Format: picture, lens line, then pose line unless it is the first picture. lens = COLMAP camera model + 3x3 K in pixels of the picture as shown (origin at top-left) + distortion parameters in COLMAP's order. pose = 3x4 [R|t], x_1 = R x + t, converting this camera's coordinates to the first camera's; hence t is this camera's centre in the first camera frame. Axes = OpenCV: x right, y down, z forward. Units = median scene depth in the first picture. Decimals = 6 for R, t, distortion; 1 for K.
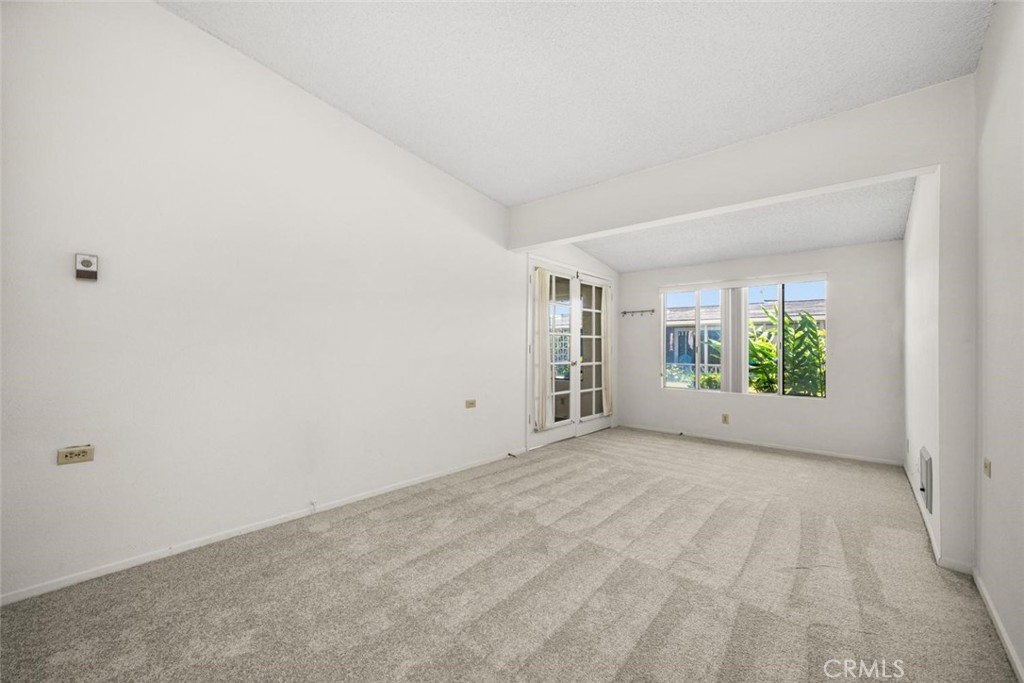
lens RADIAL K [[419.9, 0, 511.9], [0, 419.9, 343.3], [0, 0, 1]] dist [0.001649, -0.001062]
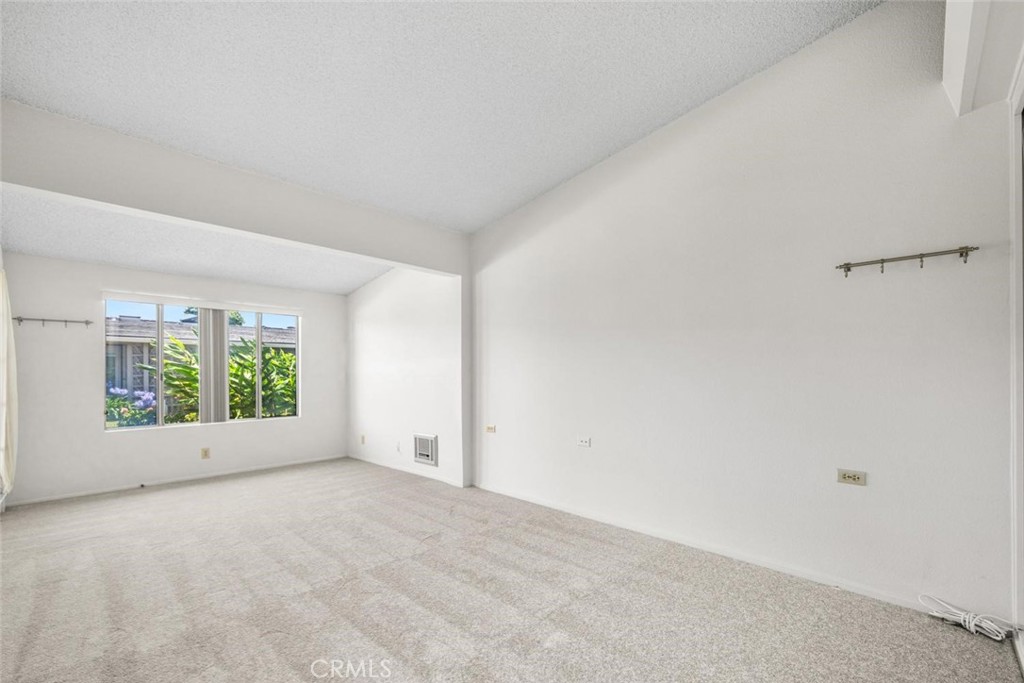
lens RADIAL K [[419.9, 0, 523.0], [0, 419.9, 371.6], [0, 0, 1]] dist [0.001649, -0.001062]
pose [[0.035786, 0.000329, 0.999359, -0.409428], [-0.000475, 1.000000, -0.000312, 0.005232], [-0.999359, -0.000464, 0.035786, 0.318817]]
